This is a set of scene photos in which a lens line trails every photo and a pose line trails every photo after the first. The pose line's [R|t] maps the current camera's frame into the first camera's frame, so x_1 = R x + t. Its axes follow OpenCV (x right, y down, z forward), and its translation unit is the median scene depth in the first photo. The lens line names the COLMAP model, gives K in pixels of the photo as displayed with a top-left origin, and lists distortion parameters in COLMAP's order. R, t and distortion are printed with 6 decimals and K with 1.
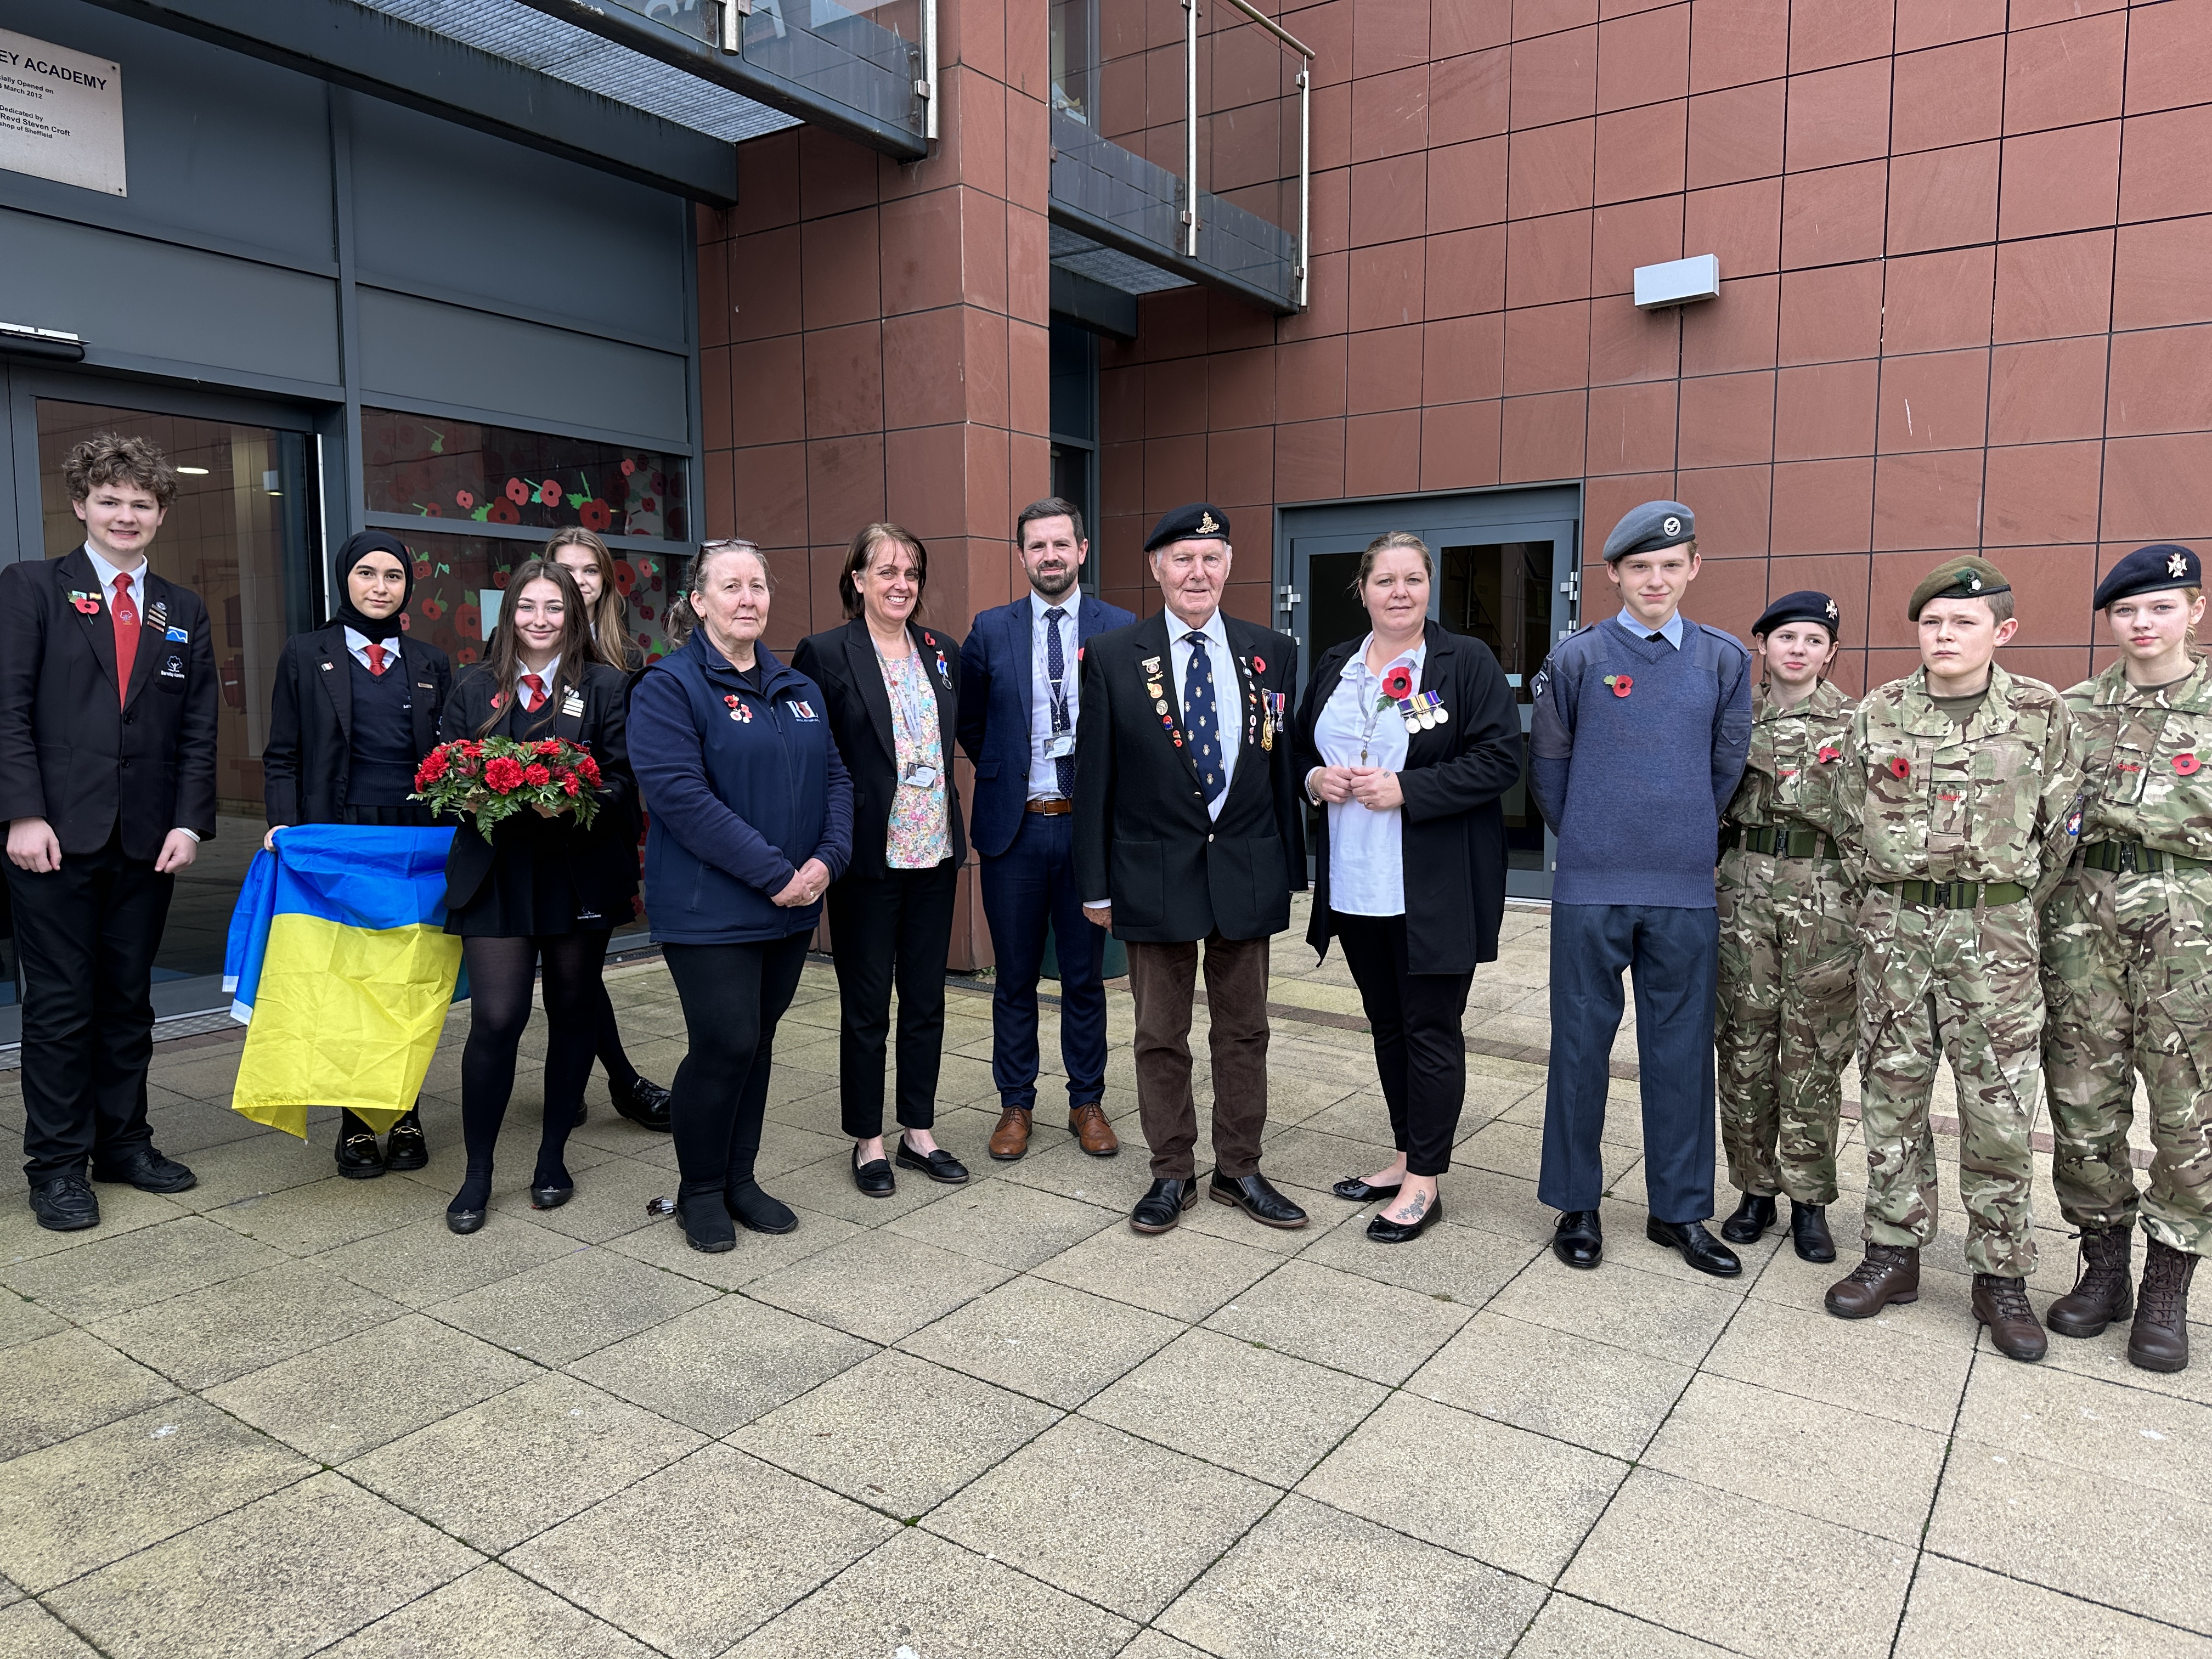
lens RADIAL K [[1529.4, 0, 1110.9], [0, 1529.4, 837.7], [0, 0, 1]] dist [0.068684, -0.143590]
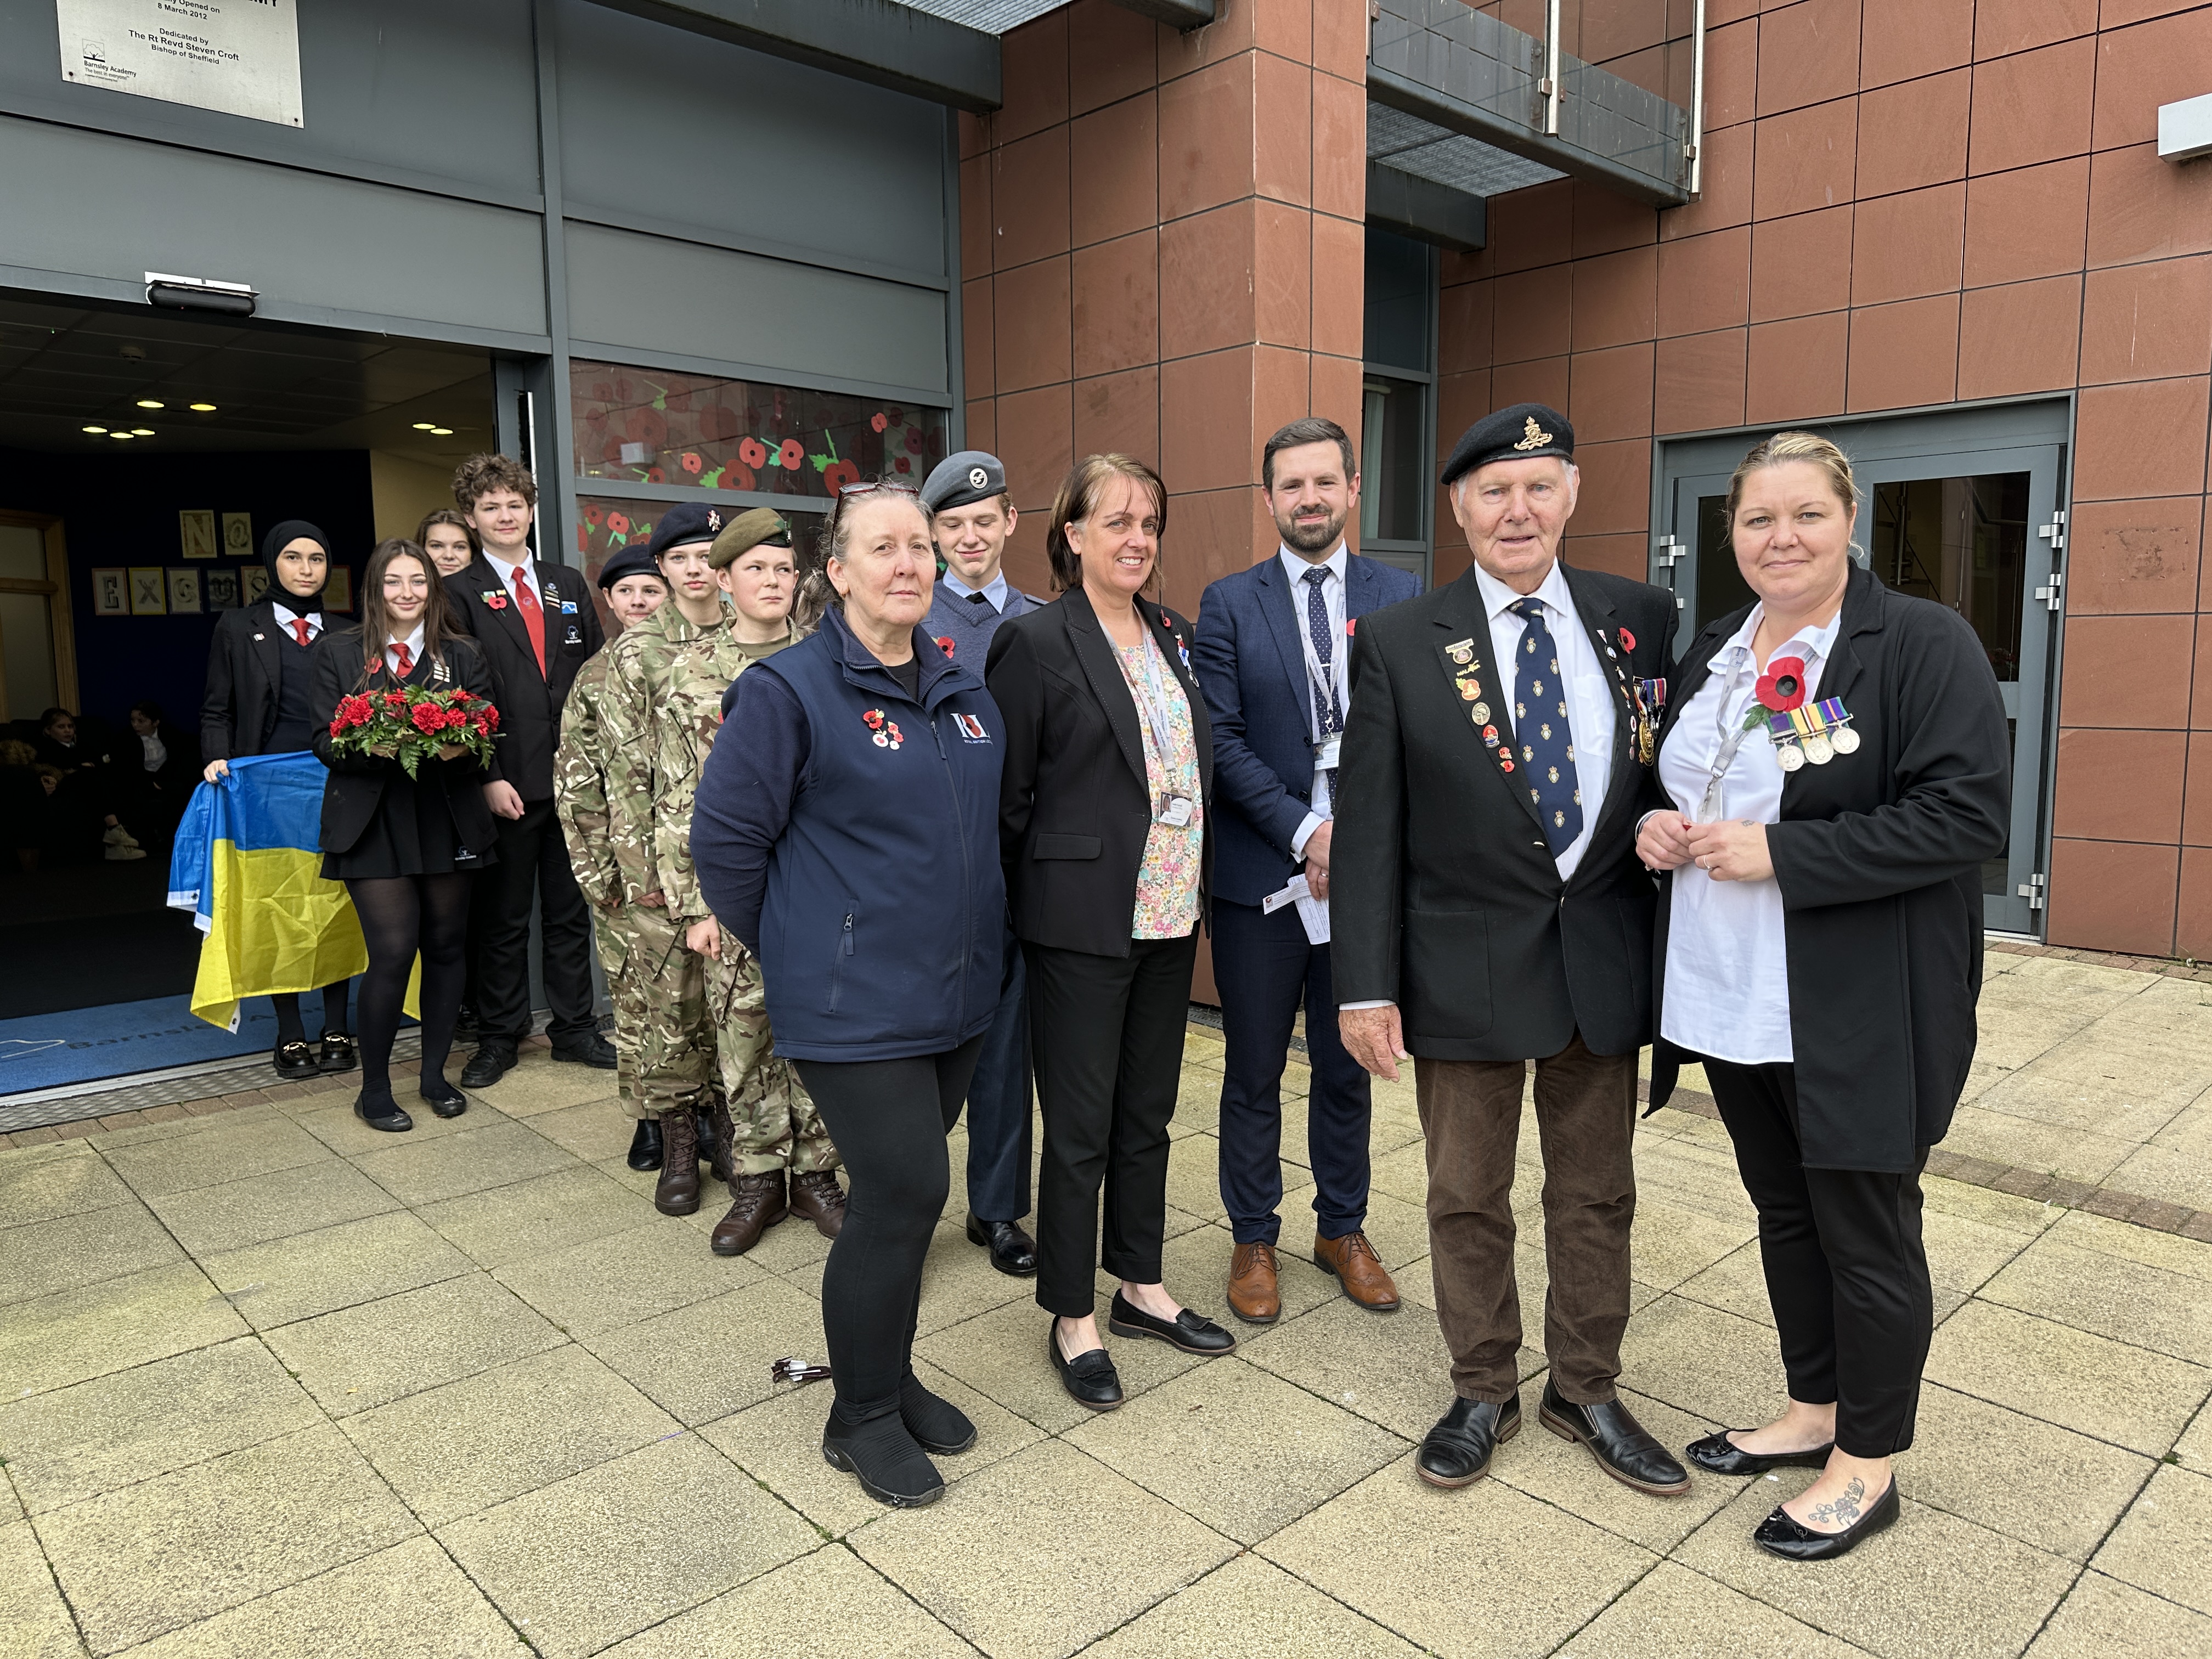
lens RADIAL K [[1529.4, 0, 1110.9], [0, 1529.4, 837.7], [0, 0, 1]] dist [0.068684, -0.143590]
pose [[0.974425, 0.016898, -0.224077, 0.022506], [-0.012484, 0.999699, 0.021098, -0.032672], [0.224367, -0.017761, 0.974343, 0.236738]]
